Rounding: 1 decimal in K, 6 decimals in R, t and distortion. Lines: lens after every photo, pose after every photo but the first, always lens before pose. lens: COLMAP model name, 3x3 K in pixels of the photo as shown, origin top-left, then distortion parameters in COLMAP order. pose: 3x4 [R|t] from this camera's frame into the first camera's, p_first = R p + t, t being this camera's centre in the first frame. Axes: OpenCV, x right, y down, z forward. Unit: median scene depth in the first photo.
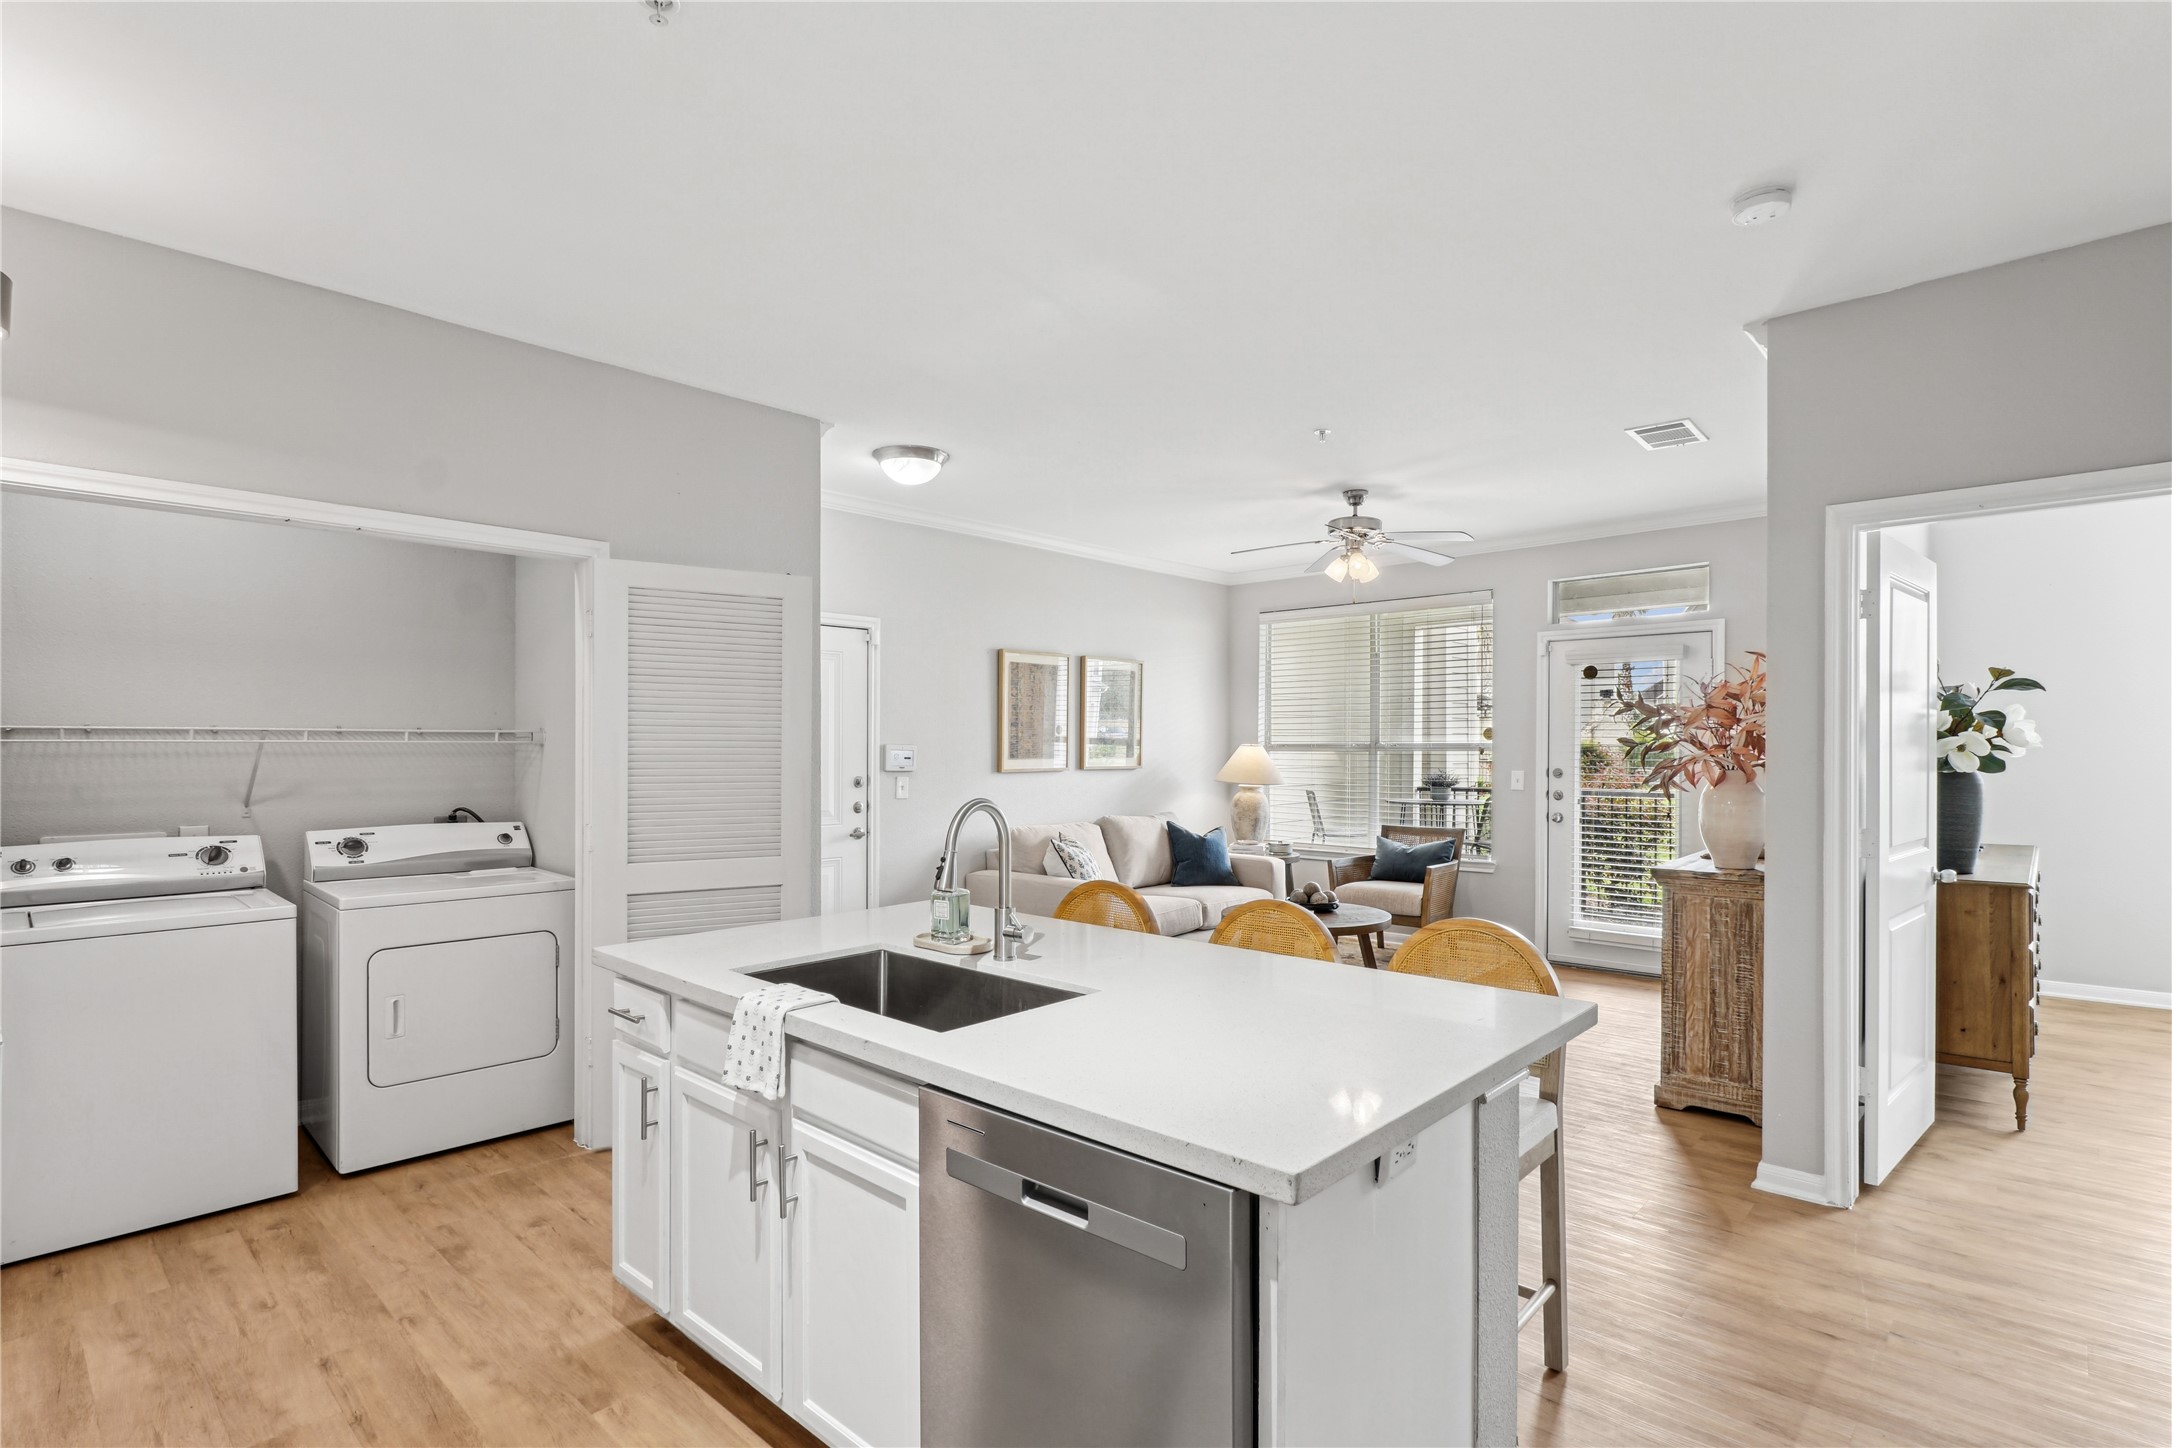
lens RADIAL K [[1052.7, 0, 1084.1], [0, 1052.7, 737.0], [0, 0, 1]] dist [0.002082, 0.000170]
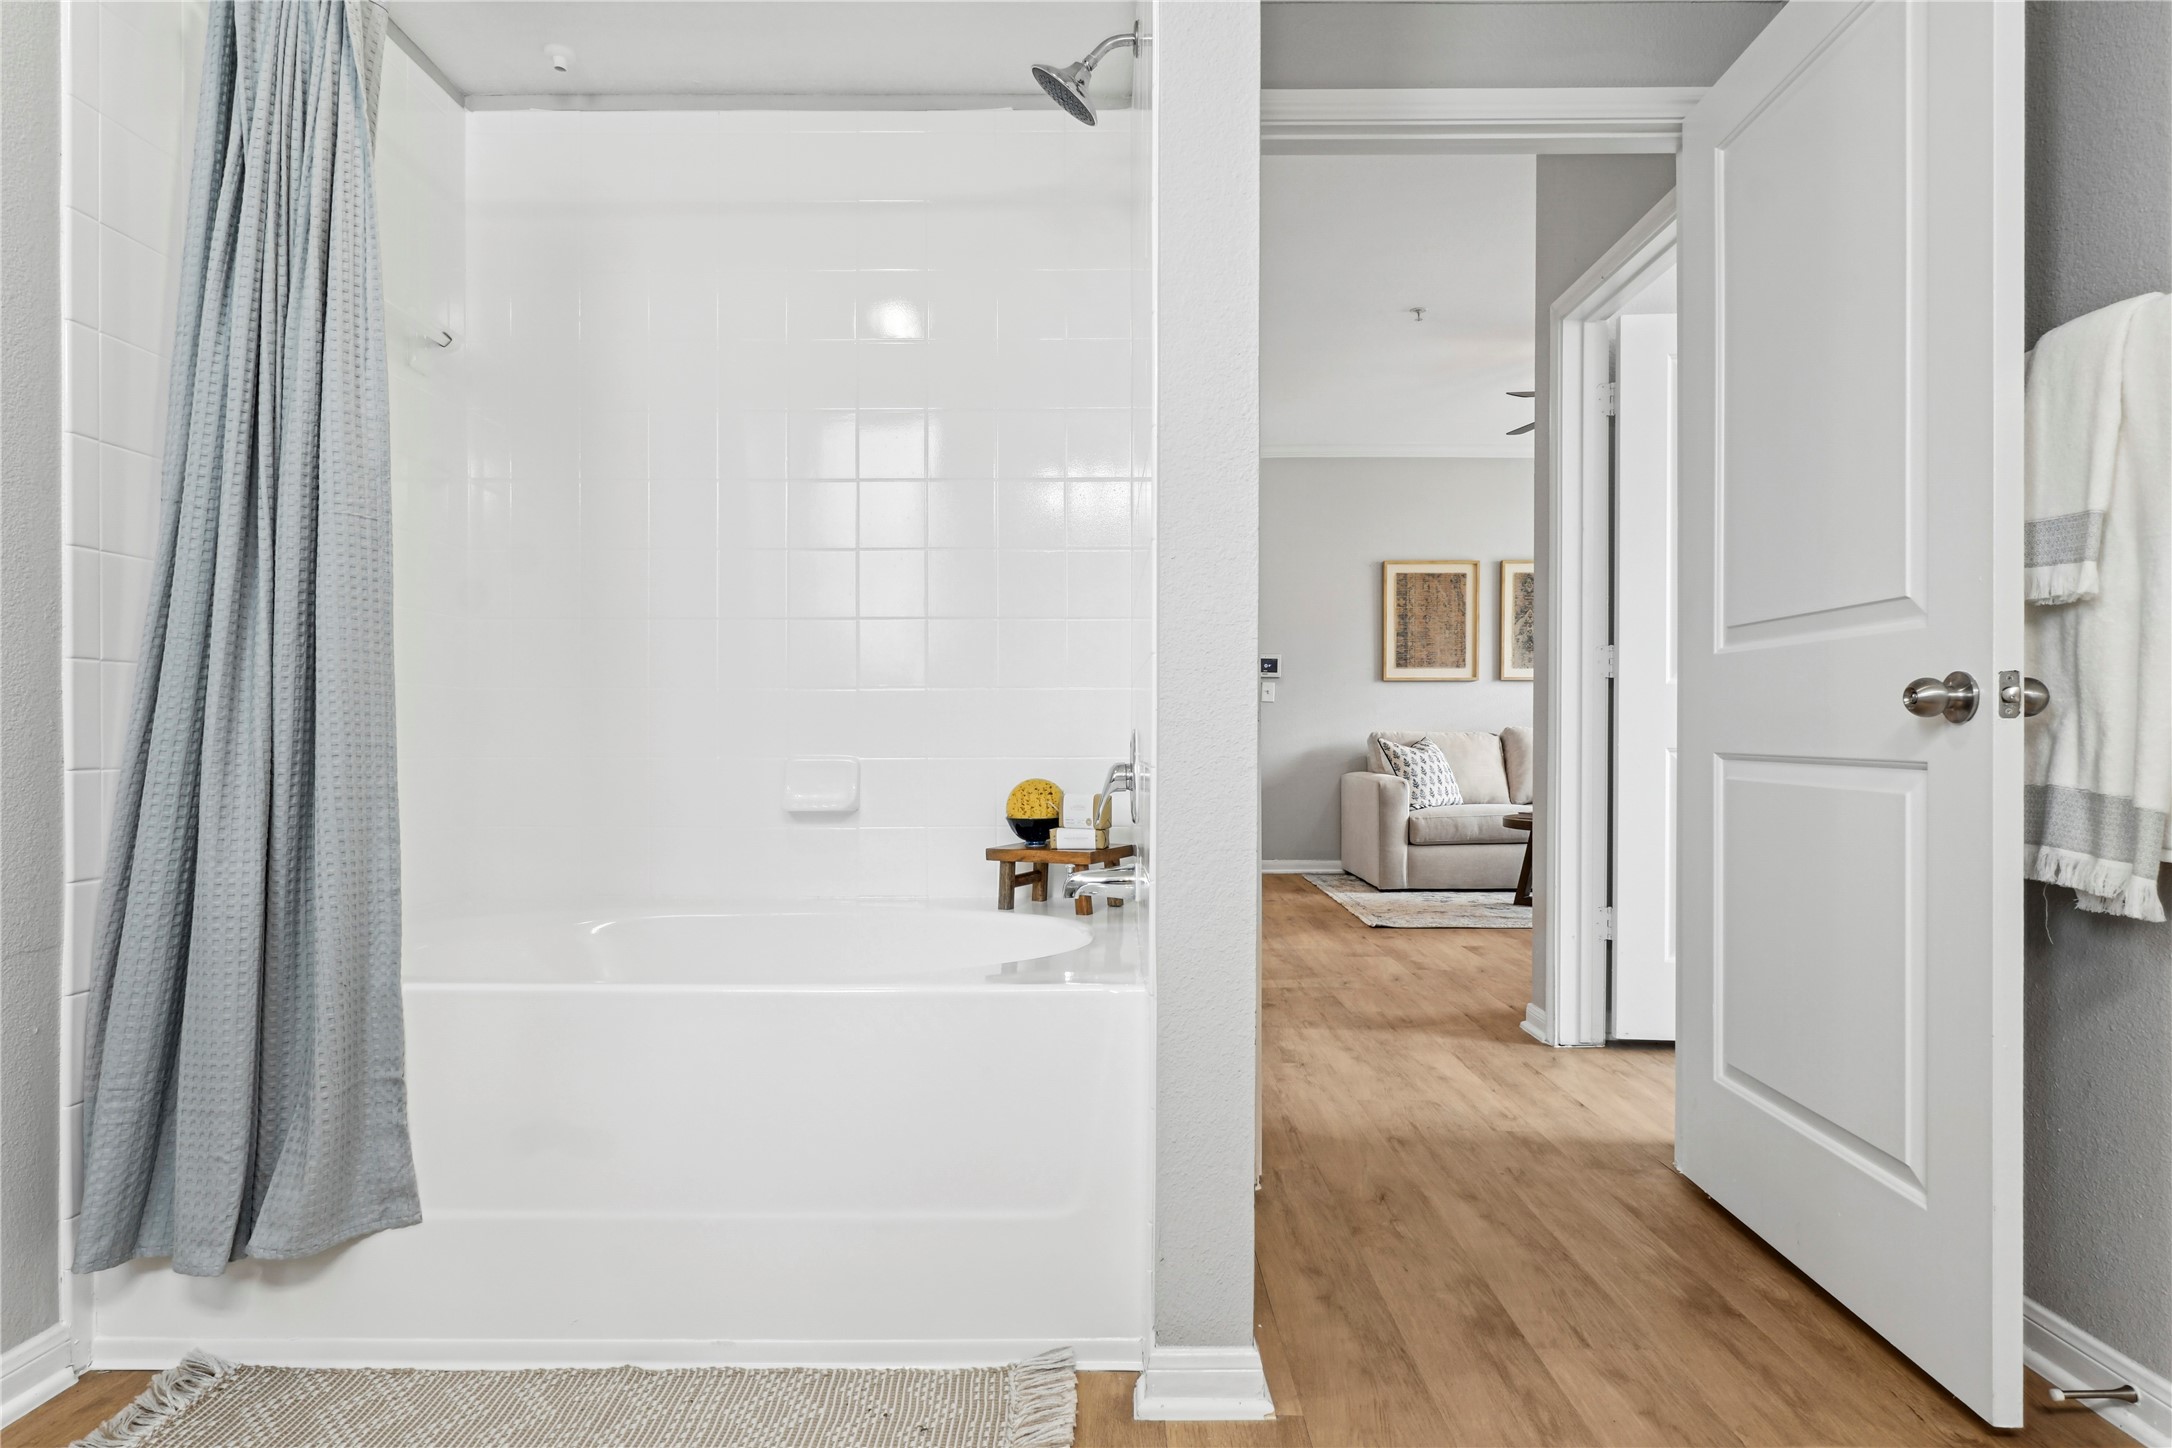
lens RADIAL K [[1201.1, 0, 1087.8], [0, 1201.1, 724.8], [0, 0, 1]] dist [-0.000811, -0.000032]
pose [[0.670158, -0.004606, -0.742204, 0.599263], [0.004436, 0.999988, -0.002200, 0.077869], [0.742205, -0.001818, 0.670170, -0.011646]]
